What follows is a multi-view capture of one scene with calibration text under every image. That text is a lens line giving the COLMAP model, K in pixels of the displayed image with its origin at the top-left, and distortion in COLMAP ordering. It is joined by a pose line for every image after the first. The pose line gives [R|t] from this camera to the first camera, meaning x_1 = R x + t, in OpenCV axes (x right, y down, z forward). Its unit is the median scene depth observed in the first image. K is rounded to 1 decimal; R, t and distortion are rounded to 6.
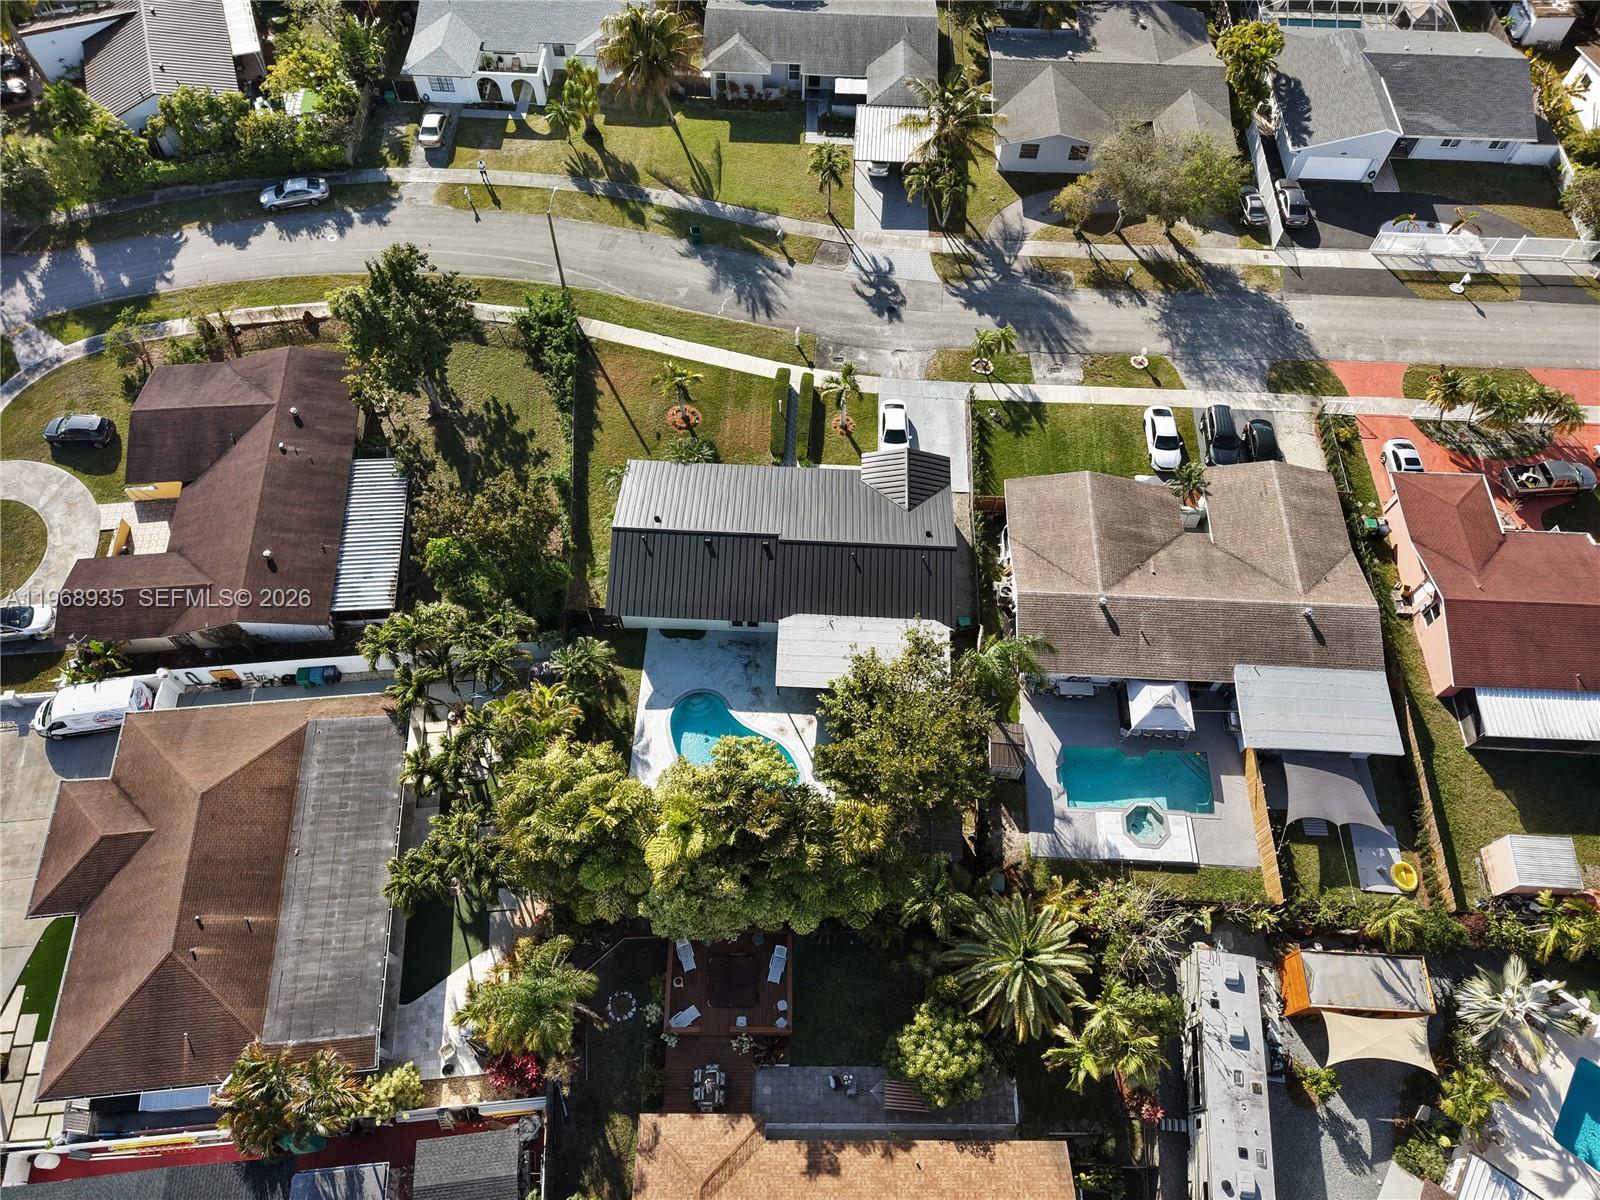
lens RADIAL K [[1088.8, 0, 800.0], [0, 1088.8, 600.0], [0, 0, 1]] dist [0.004769, -0.002644]
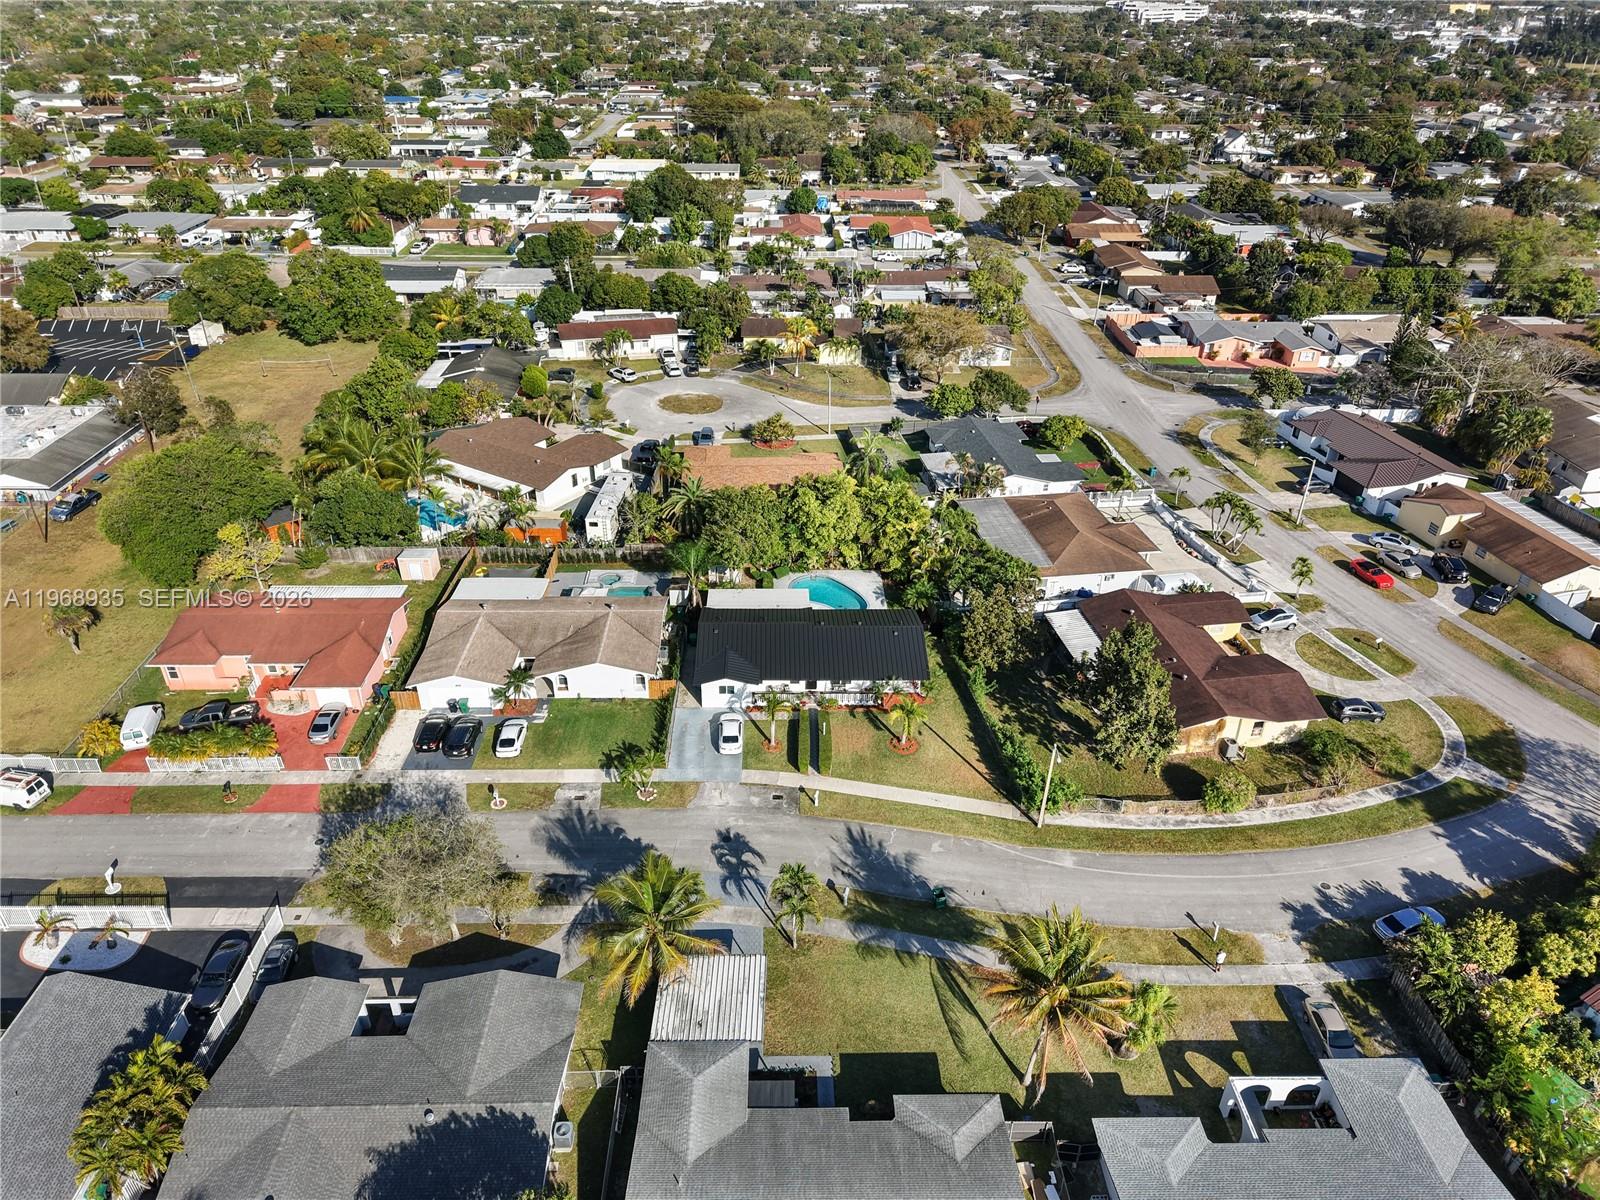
lens RADIAL K [[1088.8, 0, 800.0], [0, 1088.8, 600.0], [0, 0, 1]] dist [0.004769, -0.002644]
pose [[-0.998121, 0.009075, -0.060598, 0.088816], [-0.060542, 0.006330, 0.998146, -1.513636], [0.009441, 0.999939, -0.005769, 0.928842]]
